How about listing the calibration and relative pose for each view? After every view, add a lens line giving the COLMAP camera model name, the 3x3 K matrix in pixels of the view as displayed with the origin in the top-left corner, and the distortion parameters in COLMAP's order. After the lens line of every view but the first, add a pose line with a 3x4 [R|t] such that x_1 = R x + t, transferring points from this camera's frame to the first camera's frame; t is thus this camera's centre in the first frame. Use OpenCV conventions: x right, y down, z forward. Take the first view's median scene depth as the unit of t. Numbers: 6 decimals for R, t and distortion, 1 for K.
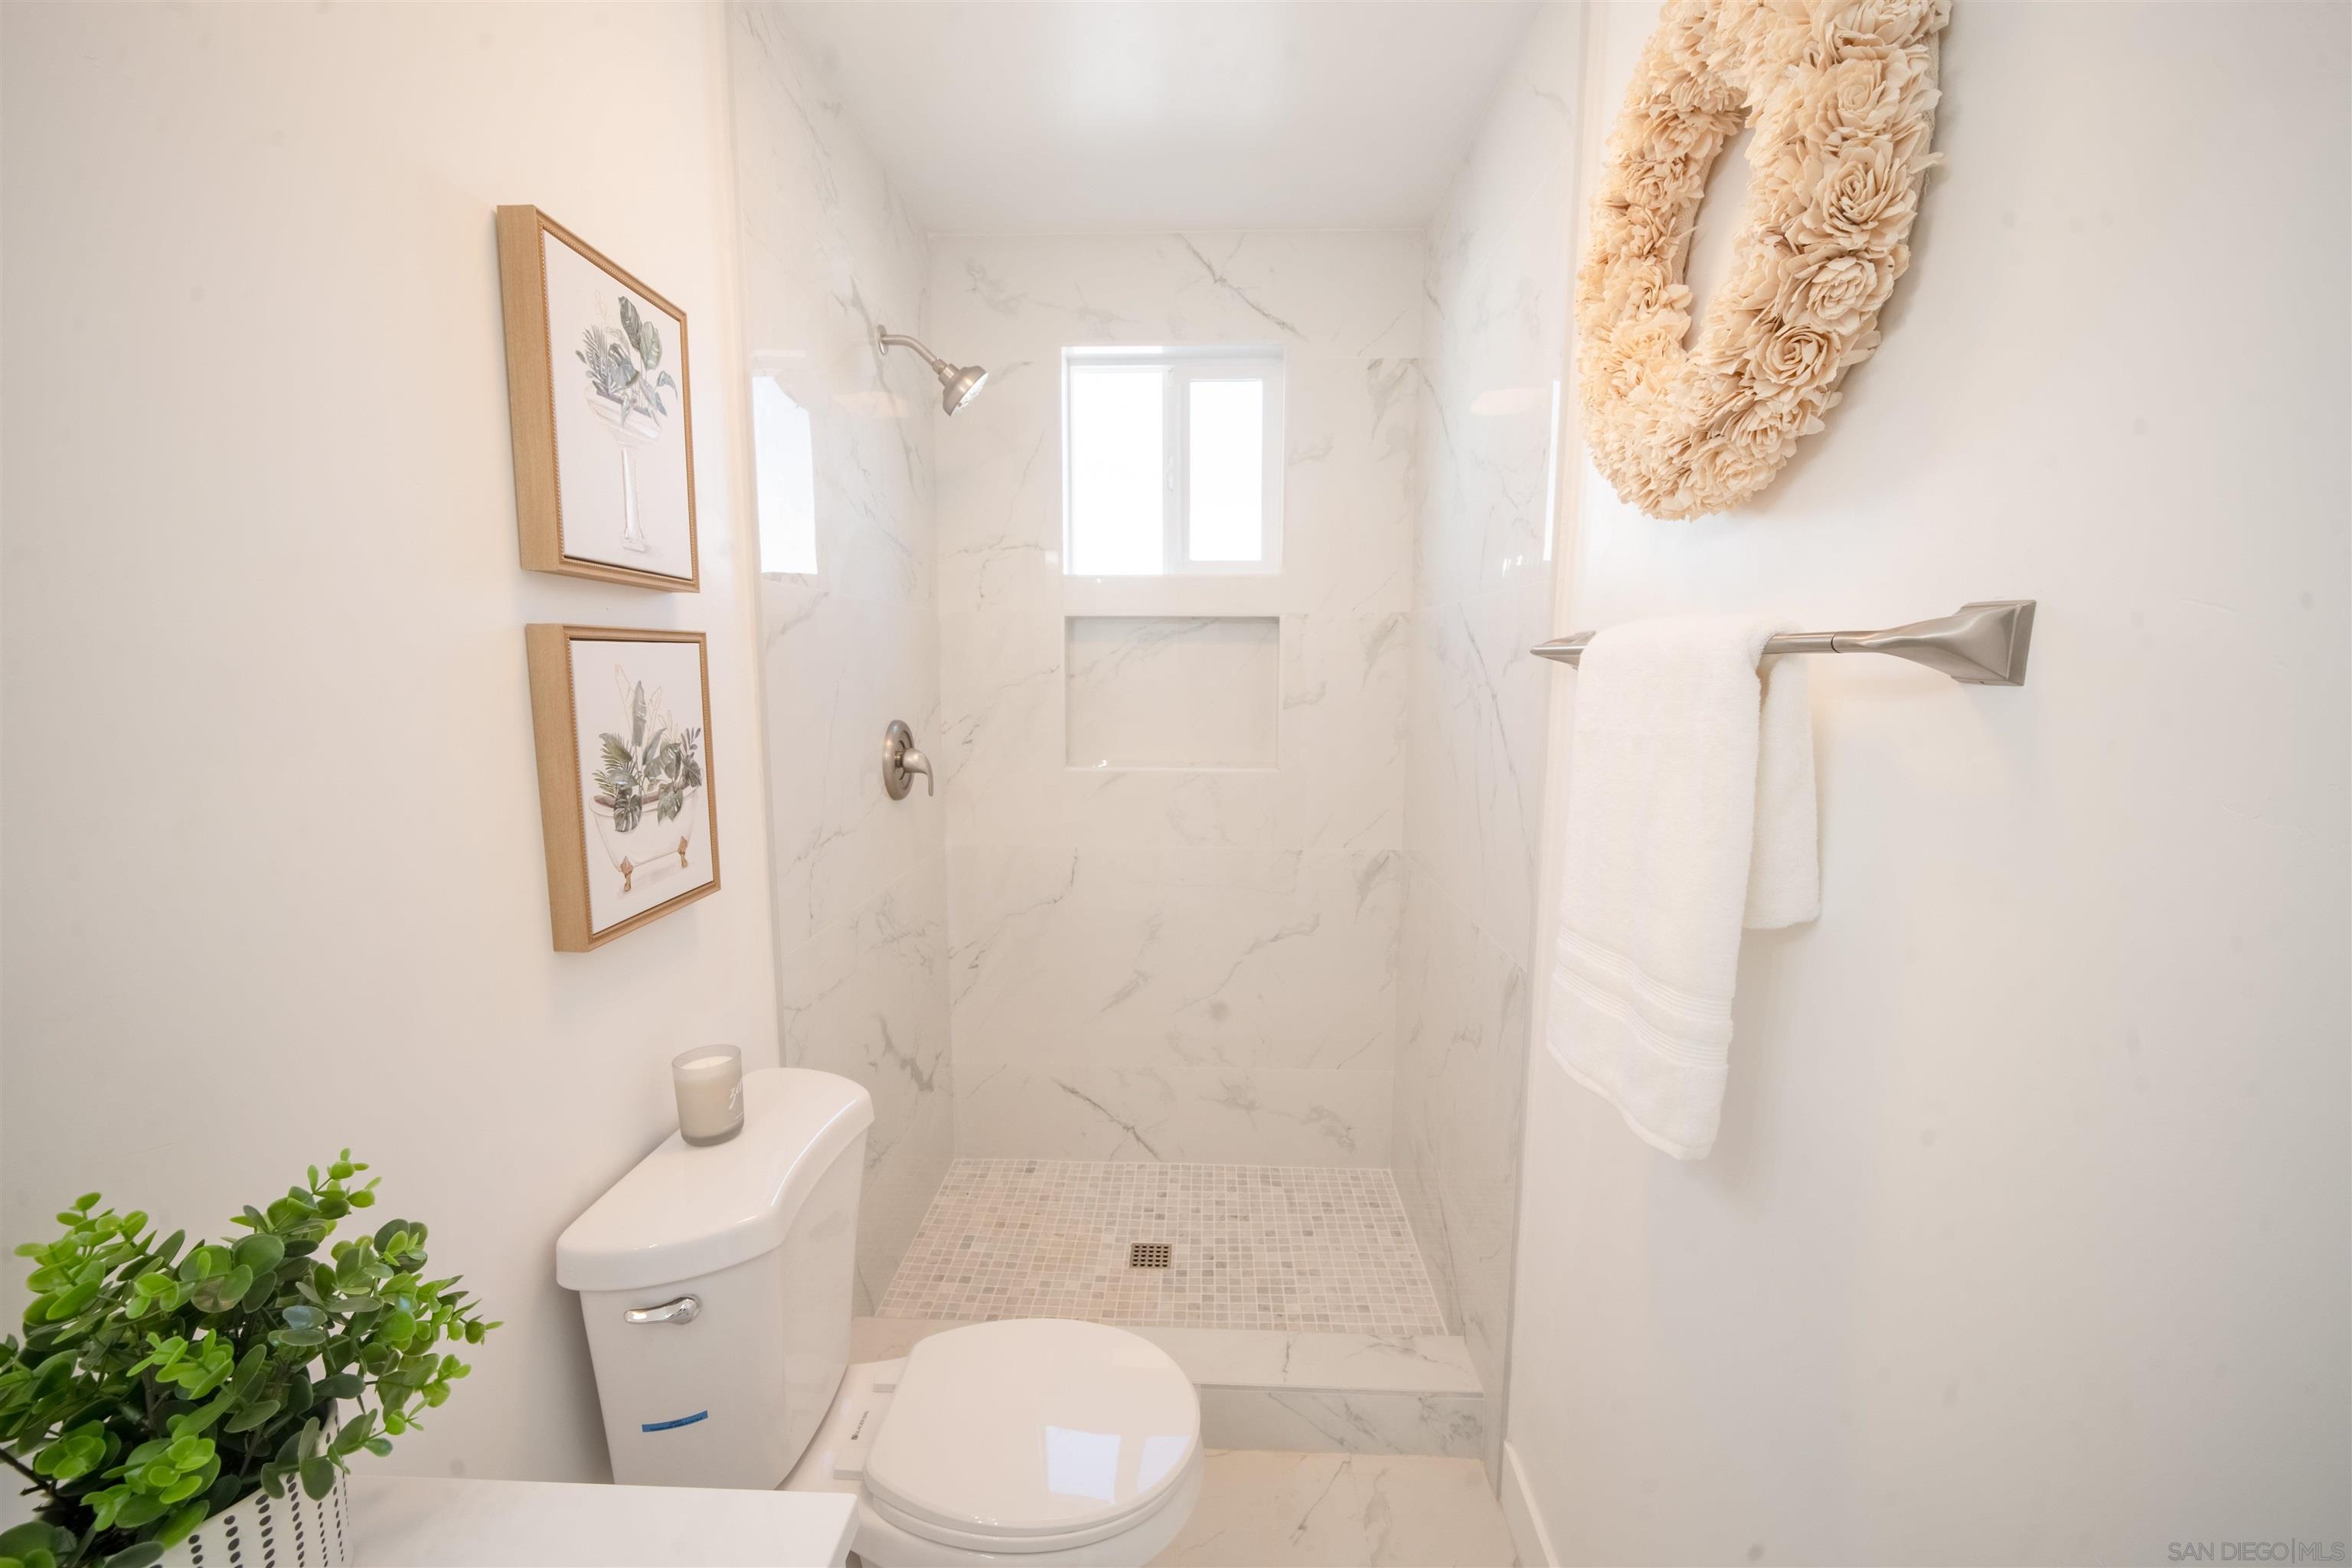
lens RADIAL K [[937.0, 0, 1170.1], [0, 937.0, 787.2], [0, 0, 1]] dist [-0.004849, 0.000644]
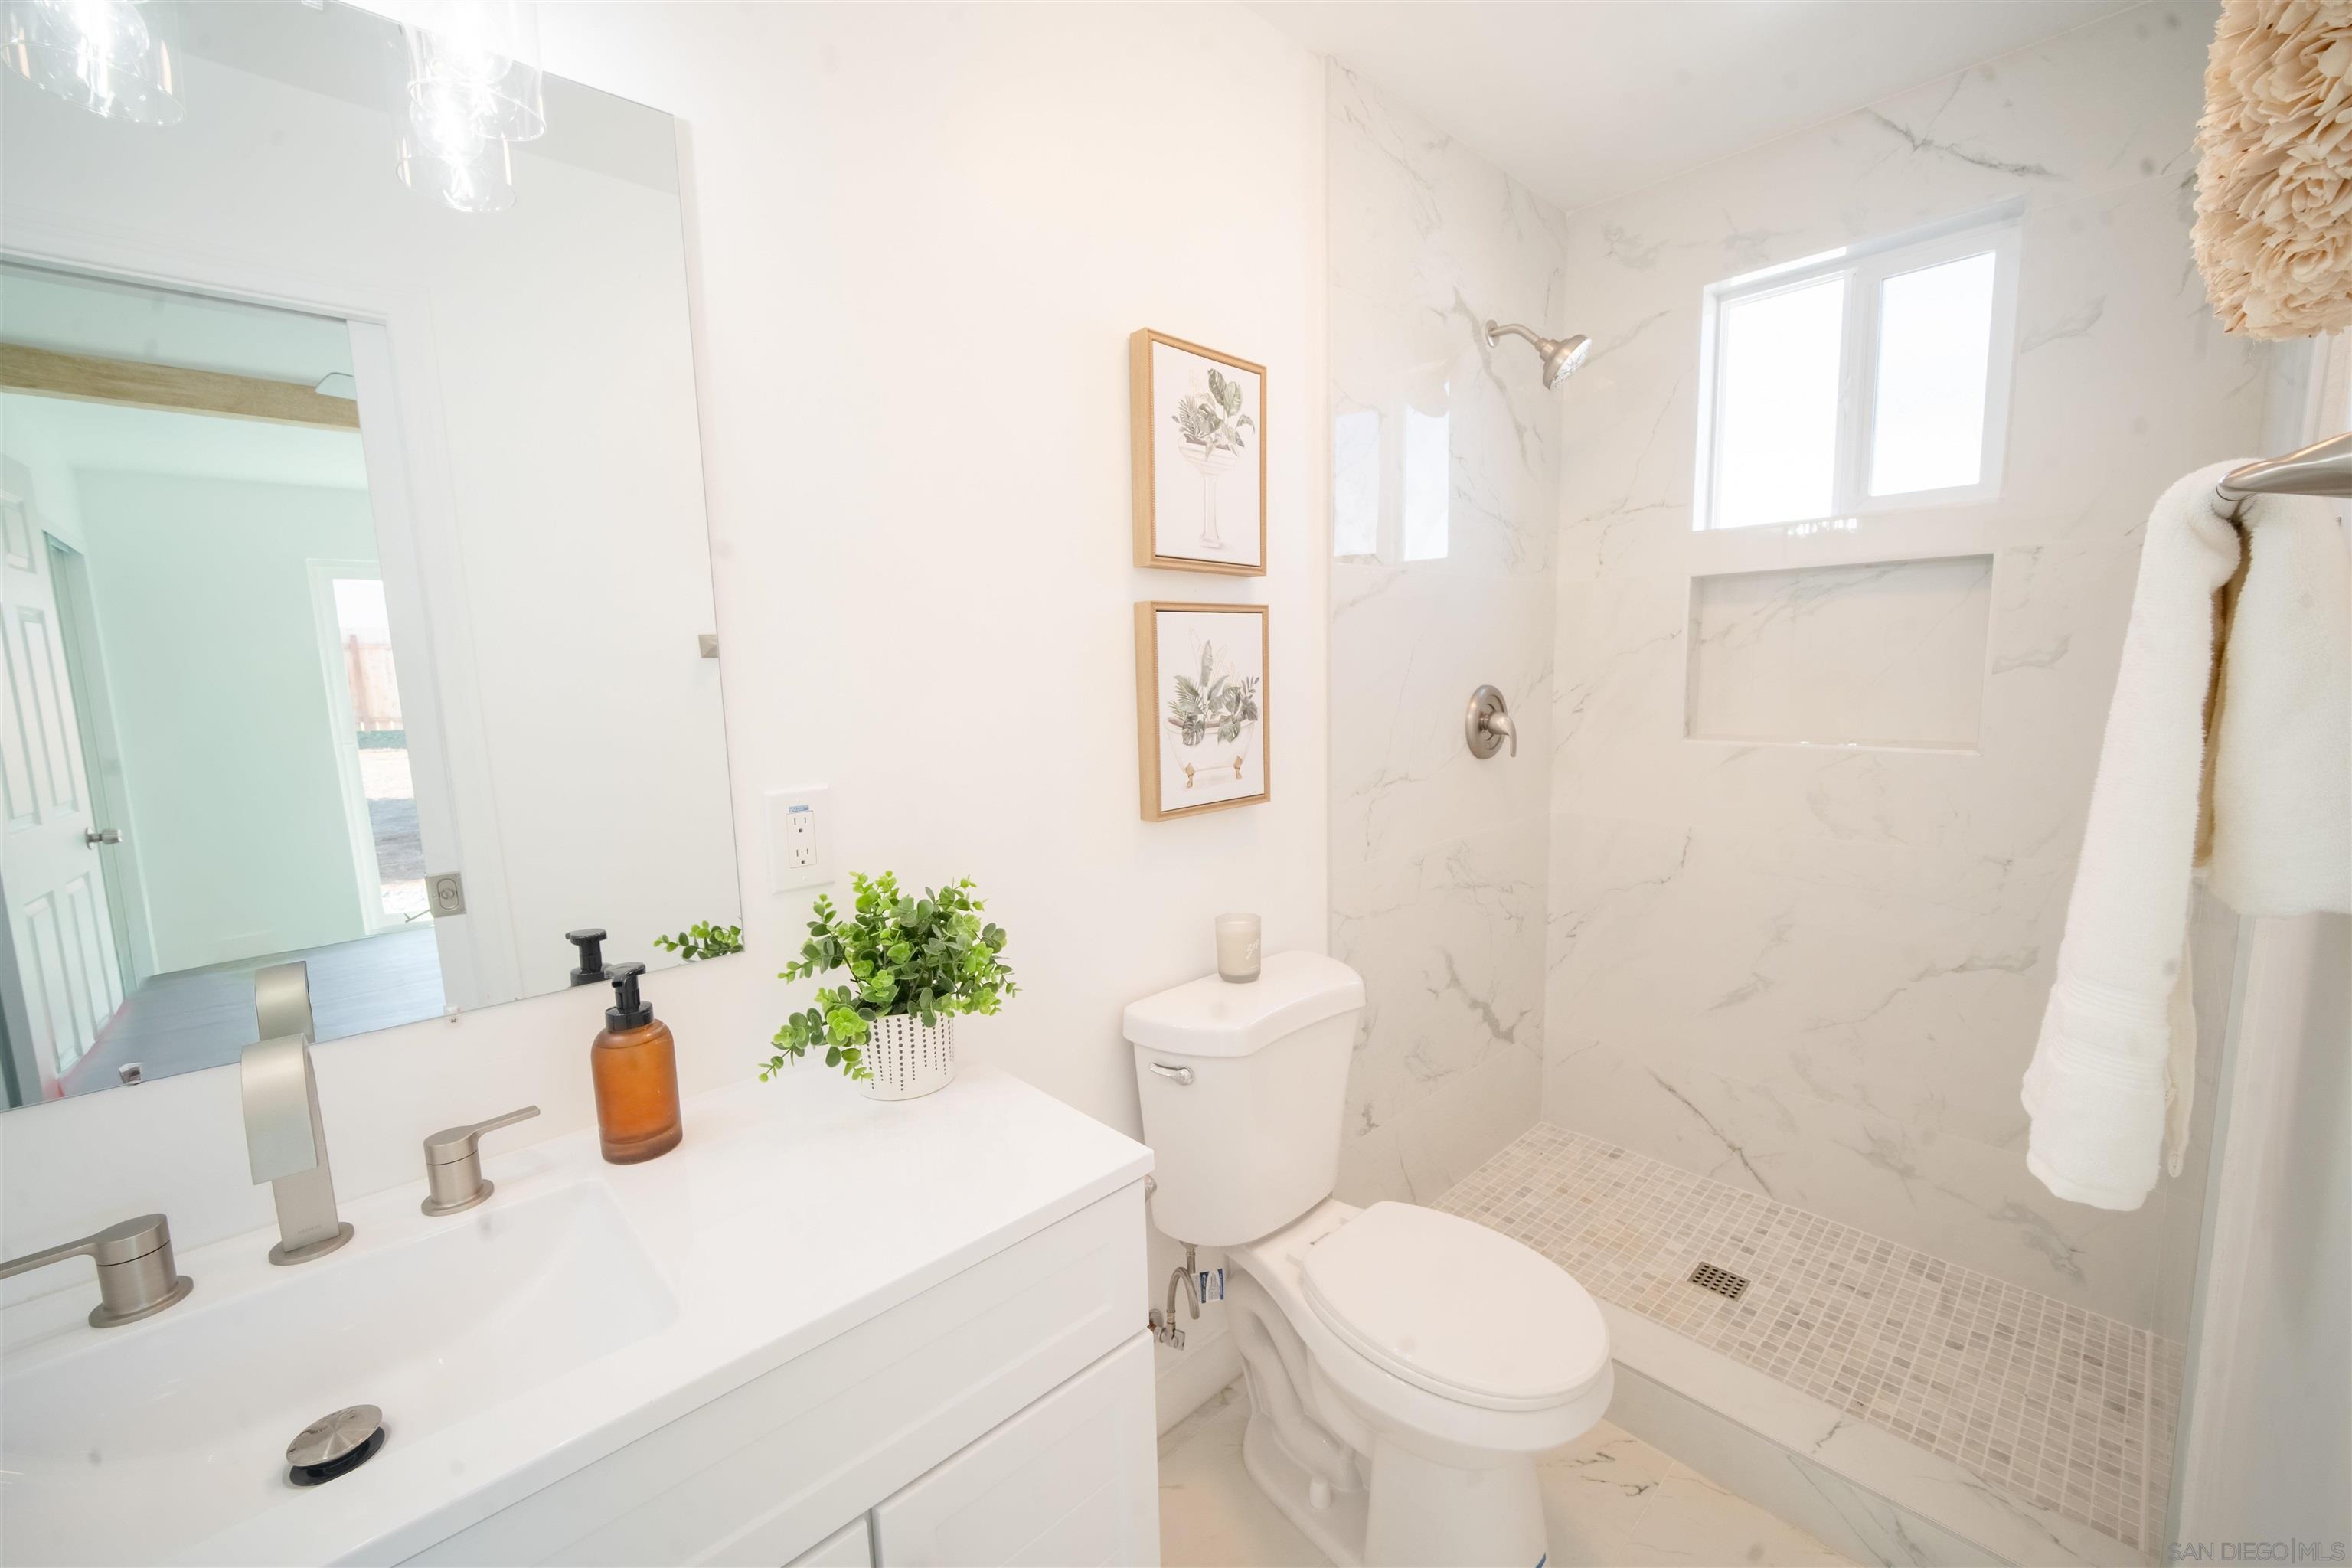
lens RADIAL K [[928.5, 0, 1157.4], [0, 928.5, 786.1], [0, 0, 1]] dist [-0.010325, -0.000245]
pose [[0.704942, 0.071308, -0.705671, 0.358132], [-0.066573, 0.997193, 0.034262, 0.058906], [0.706134, 0.022826, 0.707710, -0.037934]]
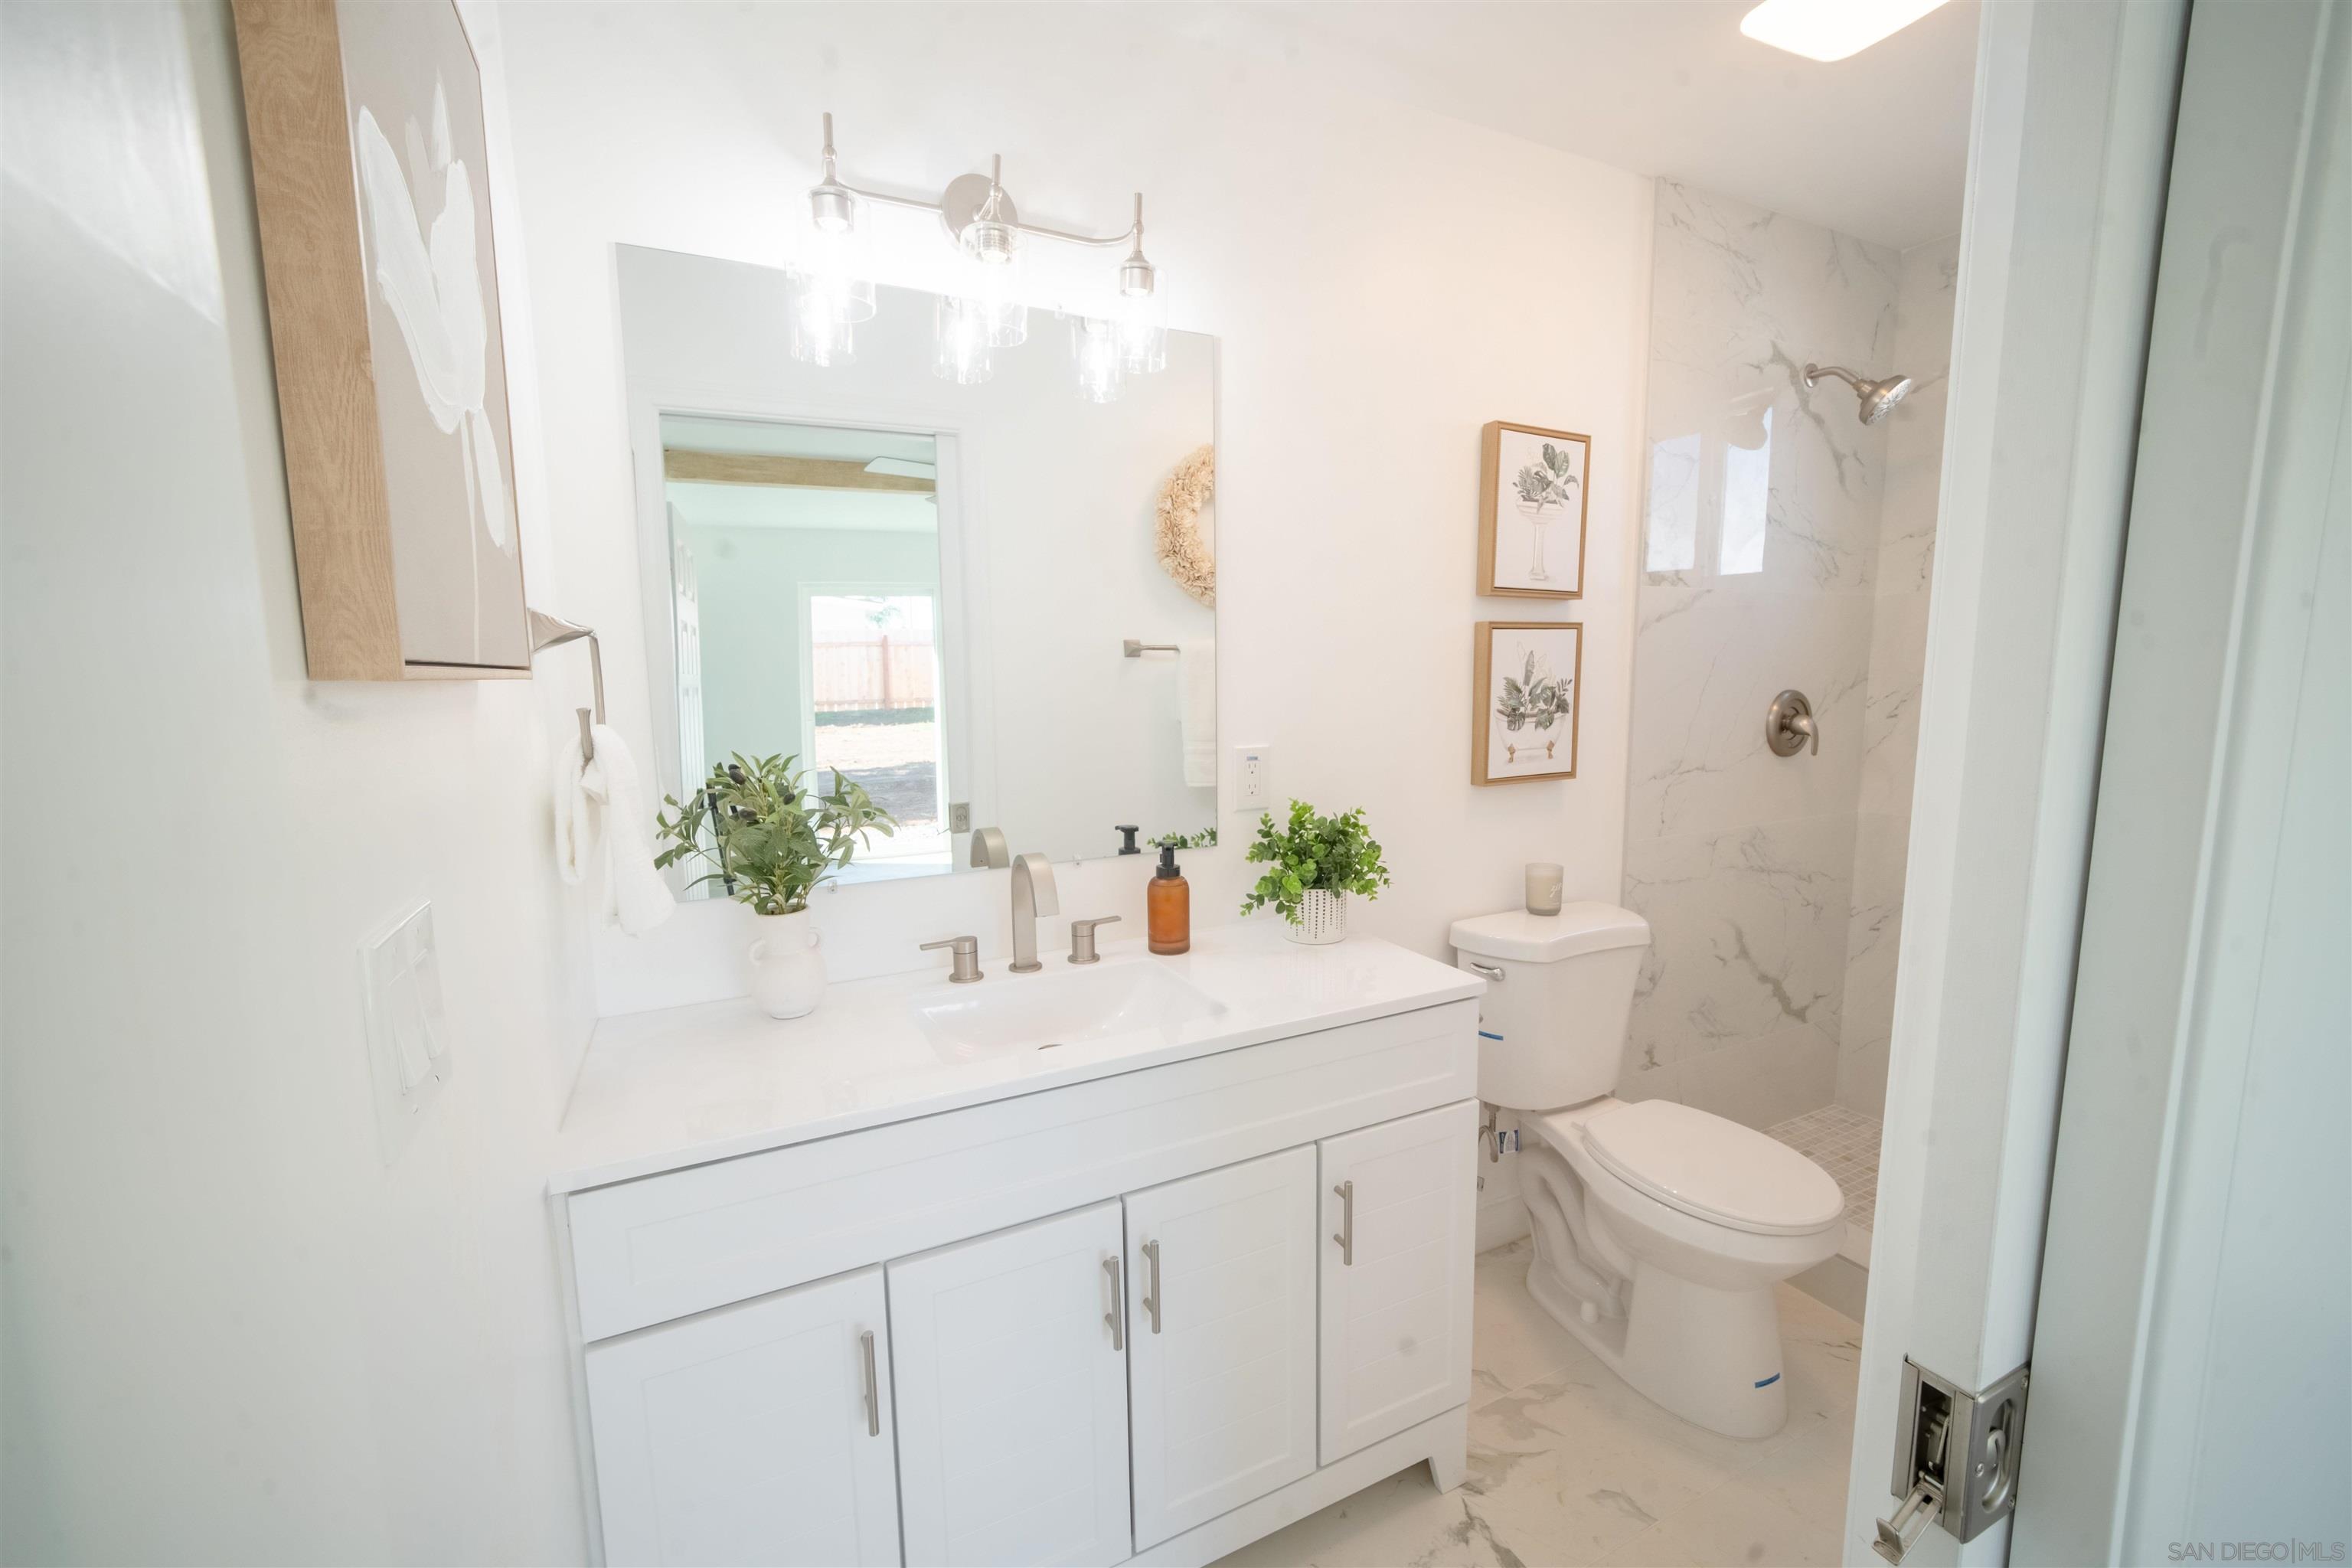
lens RADIAL K [[928.5, 0, 1157.4], [0, 928.5, 786.1], [0, 0, 1]] dist [-0.010325, -0.000245]
pose [[0.463937, 0.102983, -0.879862, 0.677164], [-0.102586, 0.992783, 0.062108, 0.106778], [0.879908, 0.061447, 0.471153, -0.460349]]
